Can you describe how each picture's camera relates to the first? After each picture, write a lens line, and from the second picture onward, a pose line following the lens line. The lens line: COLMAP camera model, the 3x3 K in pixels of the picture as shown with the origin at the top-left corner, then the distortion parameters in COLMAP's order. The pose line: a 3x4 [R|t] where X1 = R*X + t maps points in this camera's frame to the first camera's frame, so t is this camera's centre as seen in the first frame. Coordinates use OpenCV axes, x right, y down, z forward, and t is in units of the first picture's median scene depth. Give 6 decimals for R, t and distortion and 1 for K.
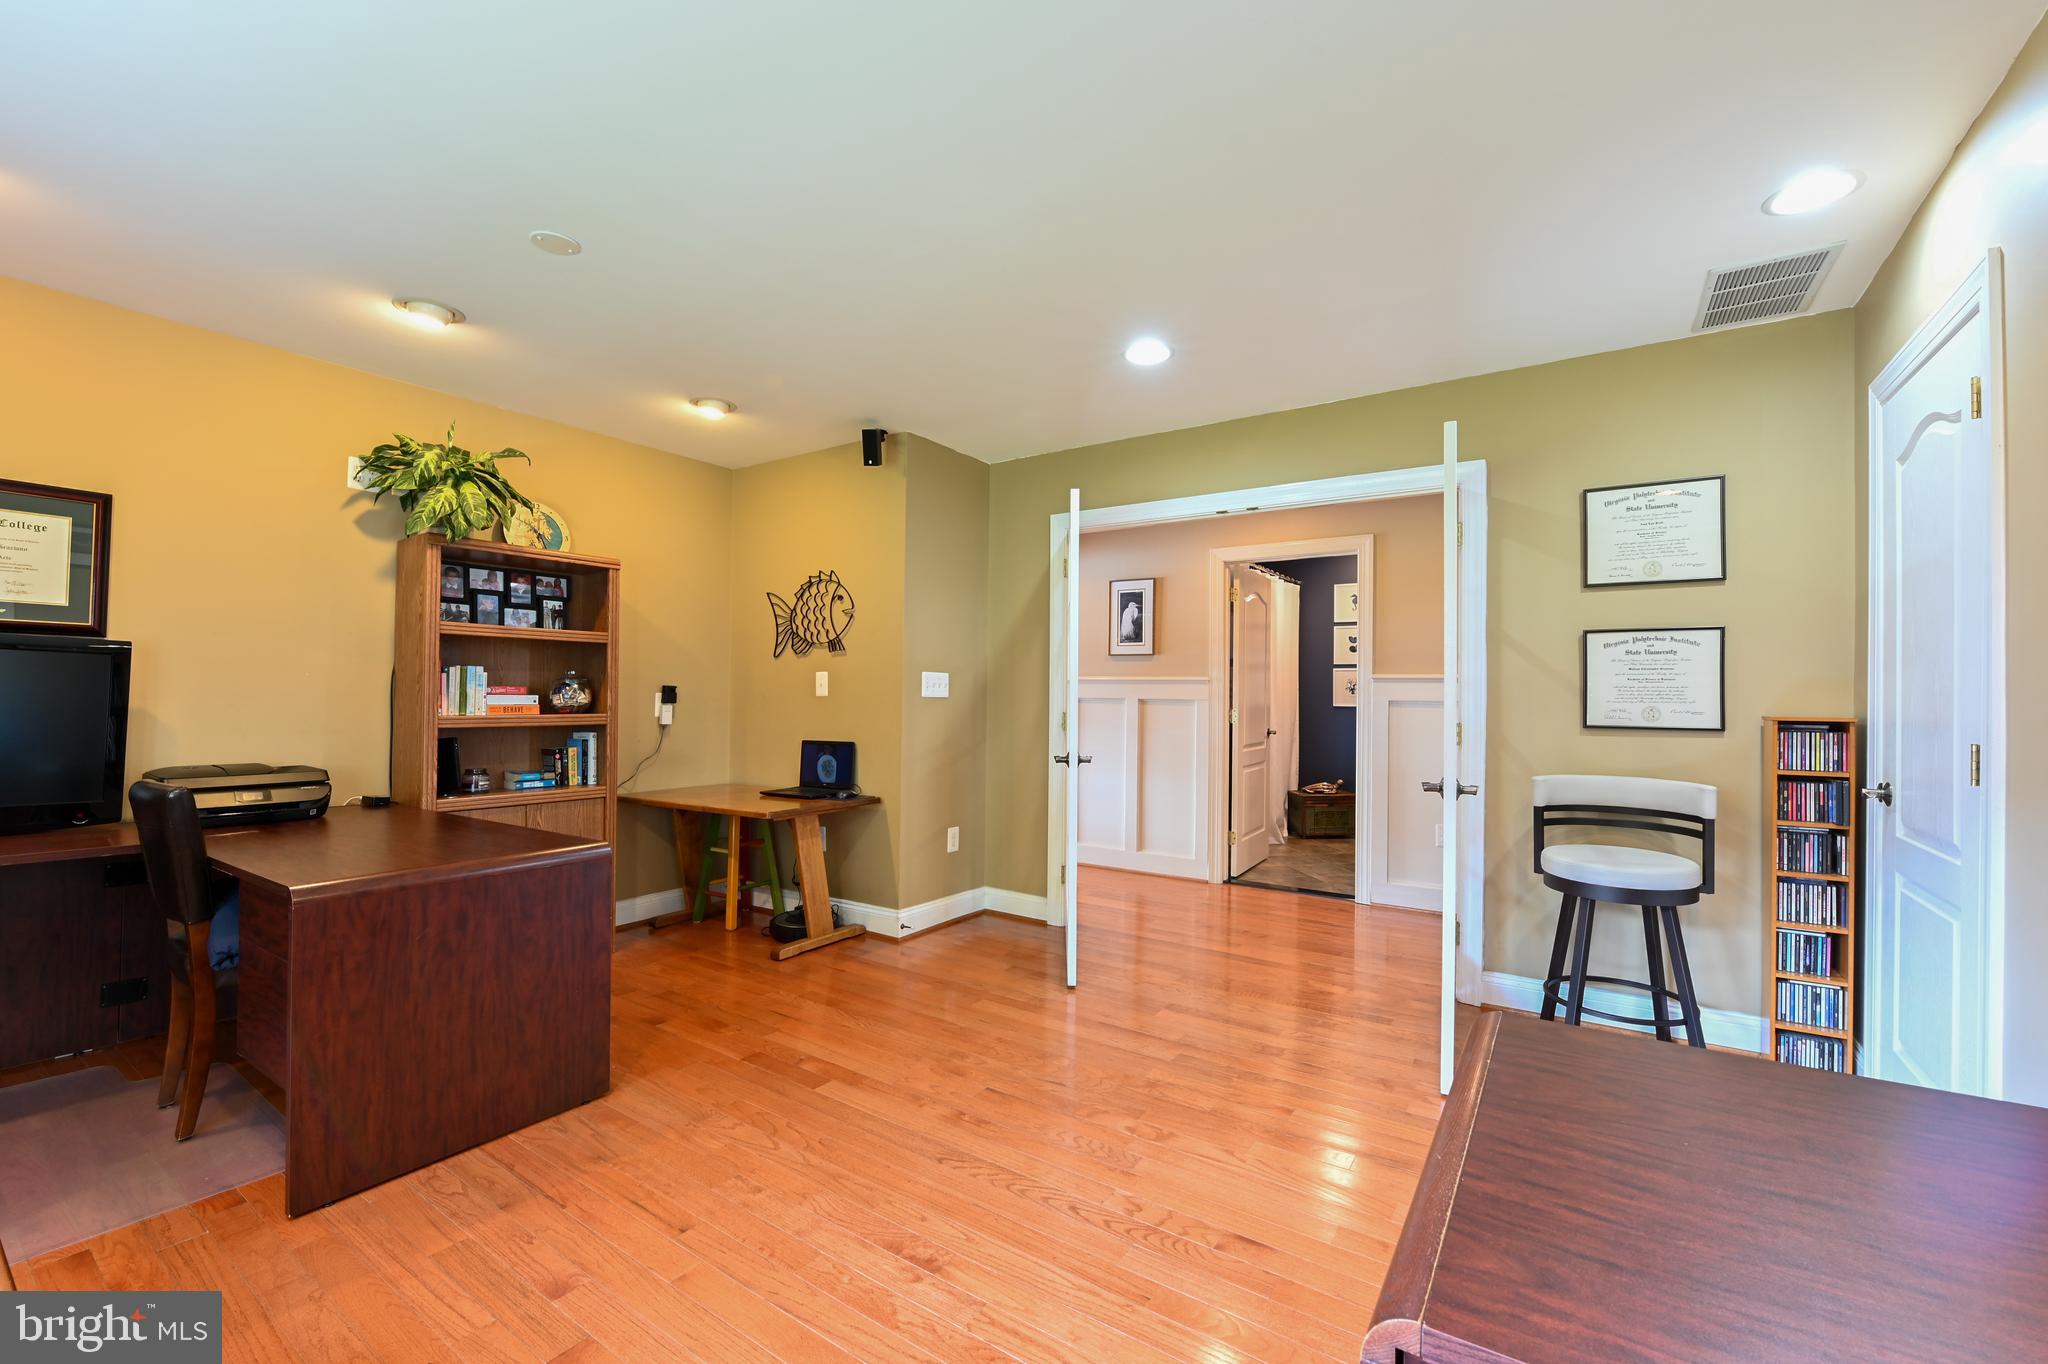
lens RADIAL K [[837.7, 0, 1024.0], [0, 837.7, 682.0], [0, 0, 1]] dist [0.000321, 0.000060]
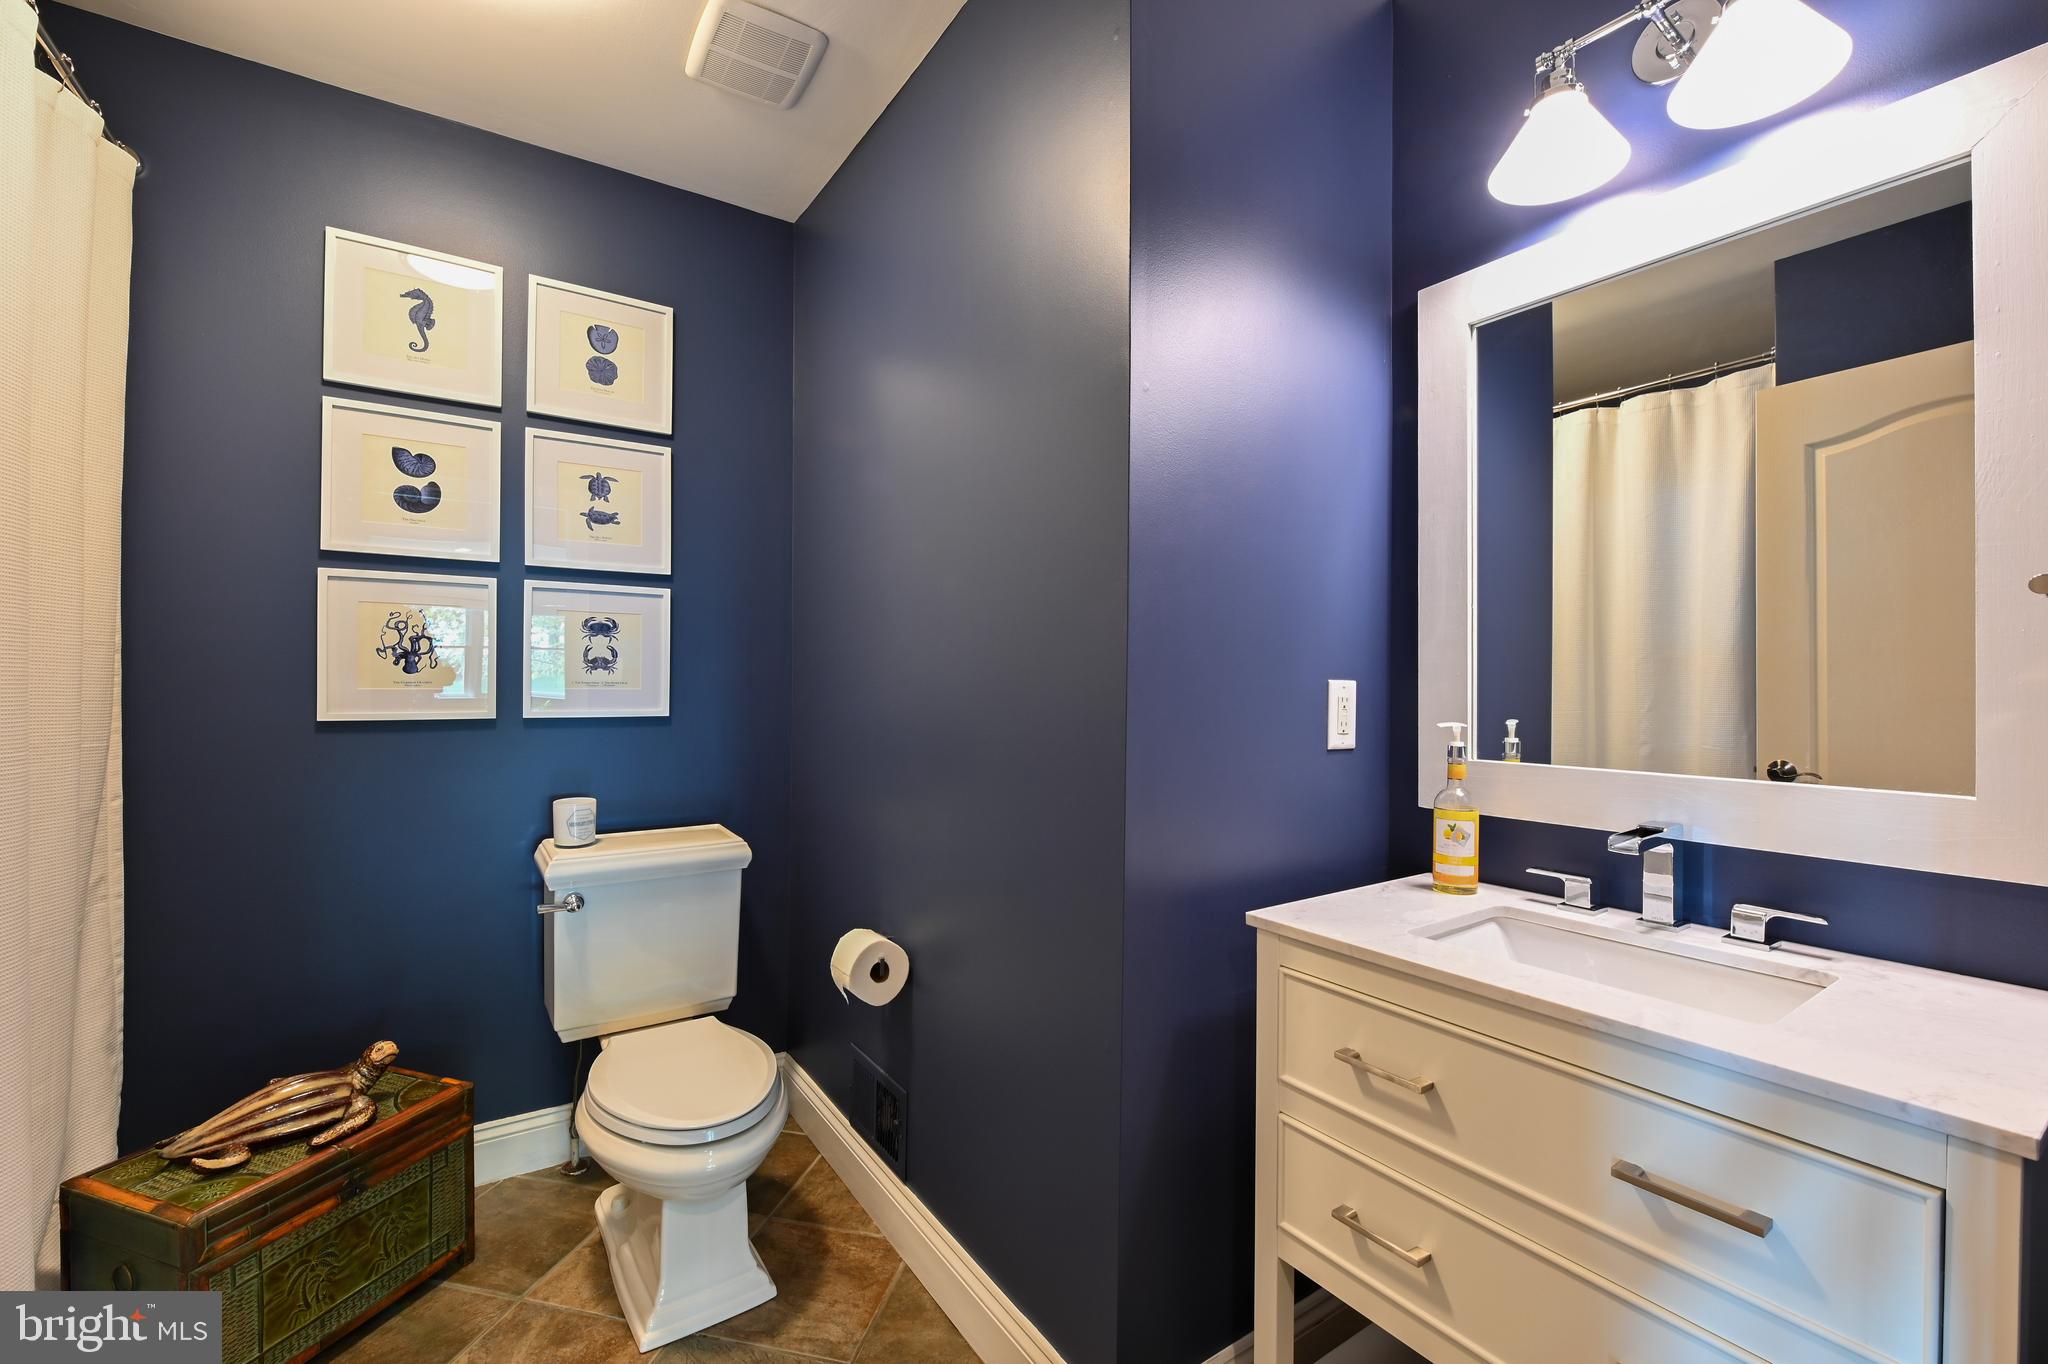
lens RADIAL K [[837.7, 0, 1024.0], [0, 837.7, 682.0], [0, 0, 1]] dist [0.000321, 0.000060]
pose [[0.374244, -0.004779, 0.927318, 0.223432], [-0.009759, 0.999911, 0.009091, 0.012995], [-0.927279, -0.012452, 0.374164, 0.730205]]
